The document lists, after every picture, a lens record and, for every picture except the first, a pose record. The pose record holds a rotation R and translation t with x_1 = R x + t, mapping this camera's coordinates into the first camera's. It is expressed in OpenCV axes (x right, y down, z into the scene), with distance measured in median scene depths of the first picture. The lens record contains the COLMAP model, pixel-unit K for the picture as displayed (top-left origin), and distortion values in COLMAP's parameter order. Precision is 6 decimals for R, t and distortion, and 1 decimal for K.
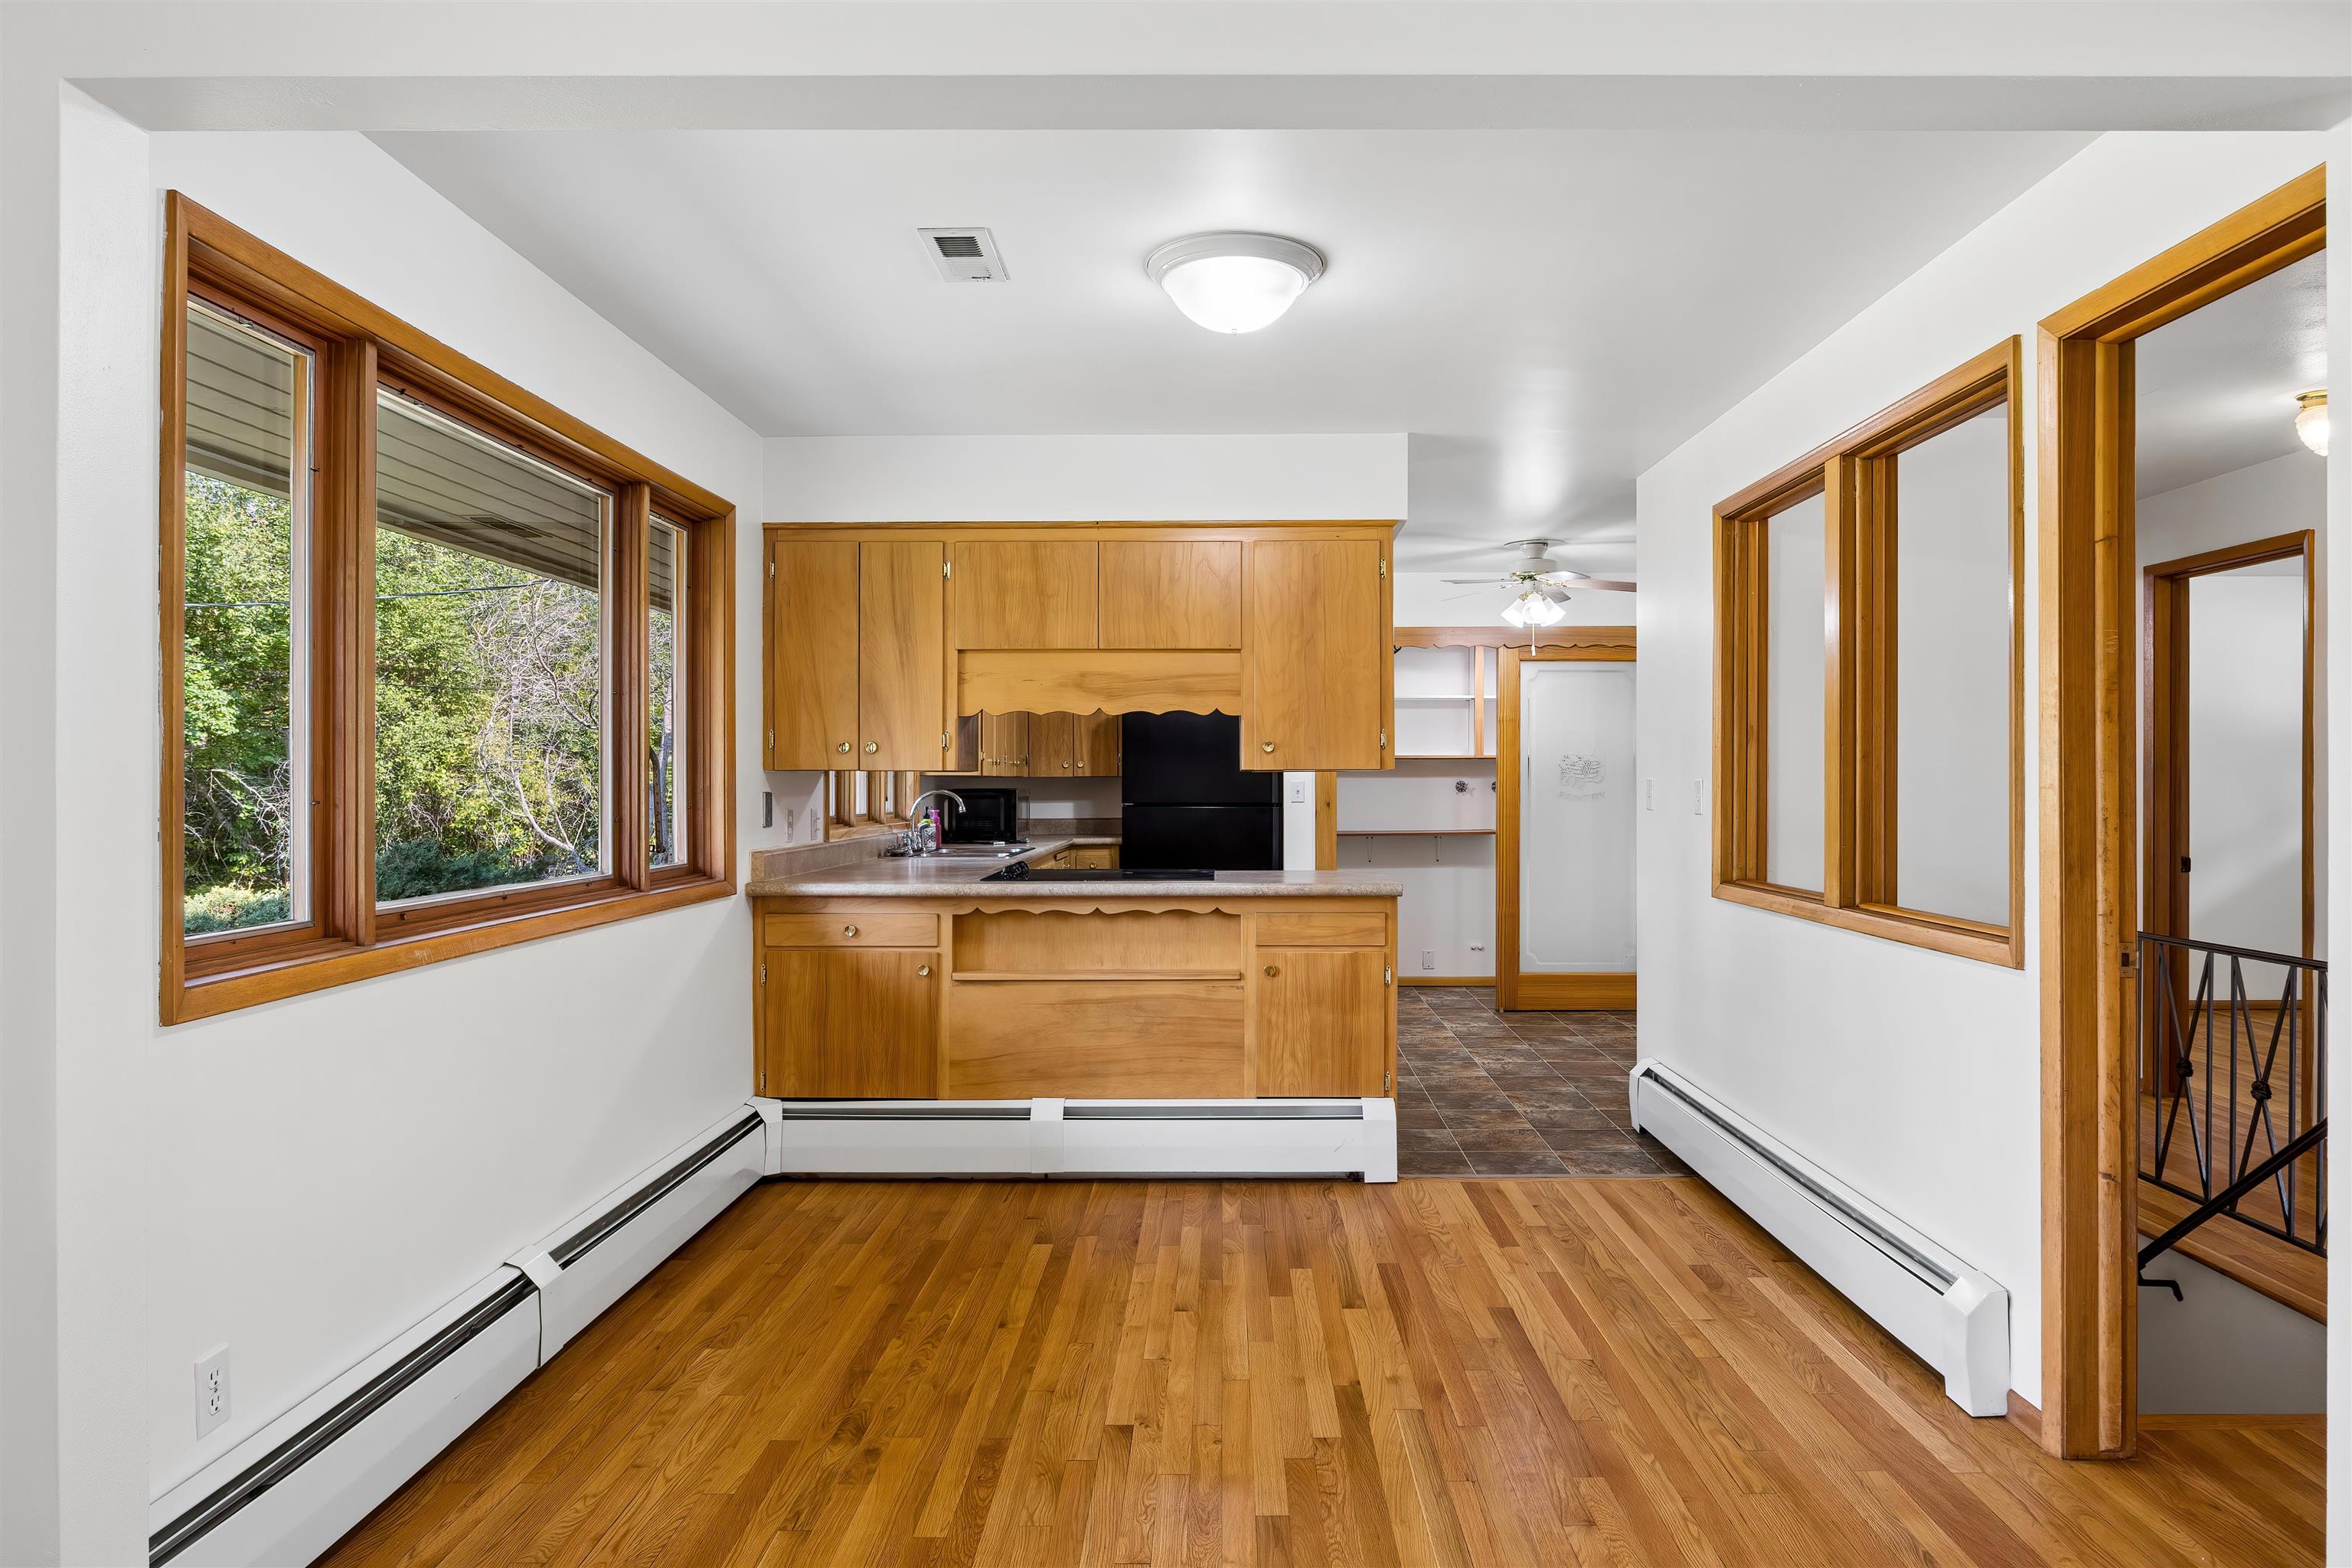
lens RADIAL K [[1398.4, 0, 1197.1], [0, 1398.4, 777.0], [0, 0, 1]] dist [-0.013100, 0.000976]
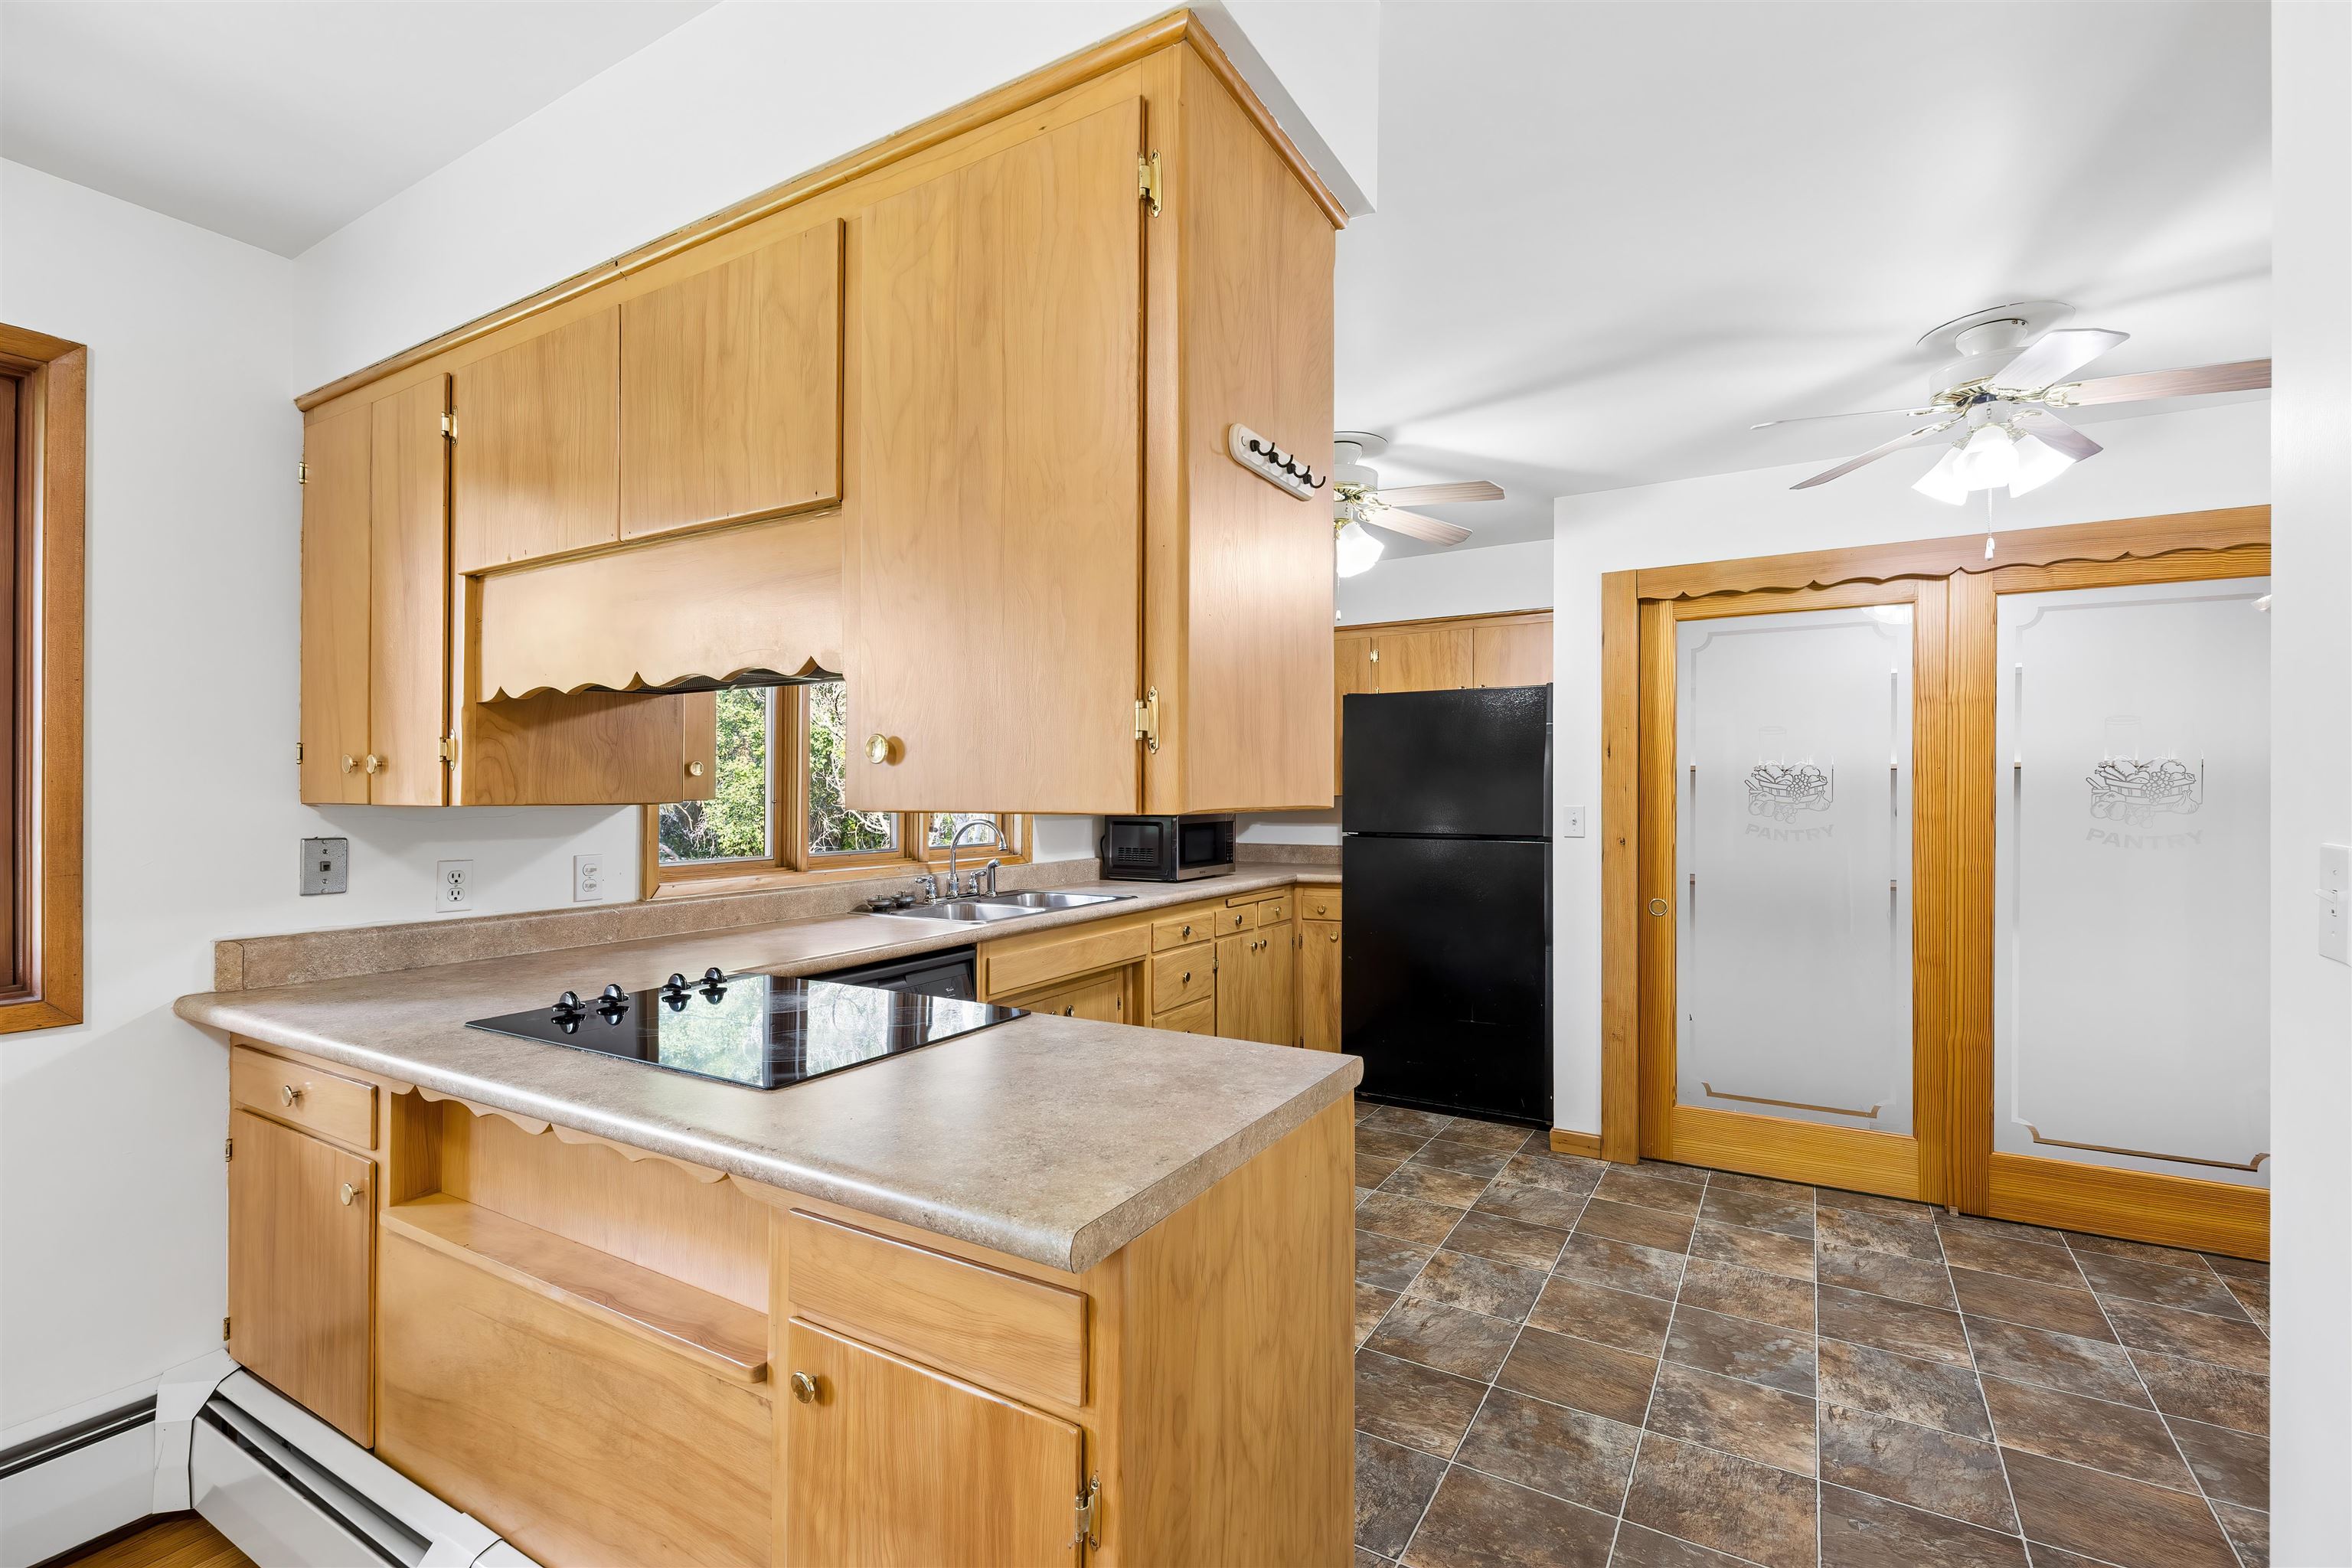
lens RADIAL K [[1047.5, 0, 1176.7], [0, 1047.5, 783.3], [0, 0, 1]] dist [0.002591, -0.002947]
pose [[0.870756, -0.002964, -0.491706, 0.262448], [0.002705, 0.999996, -0.001238, -0.012215], [0.491707, -0.000252, 0.870761, 0.815722]]
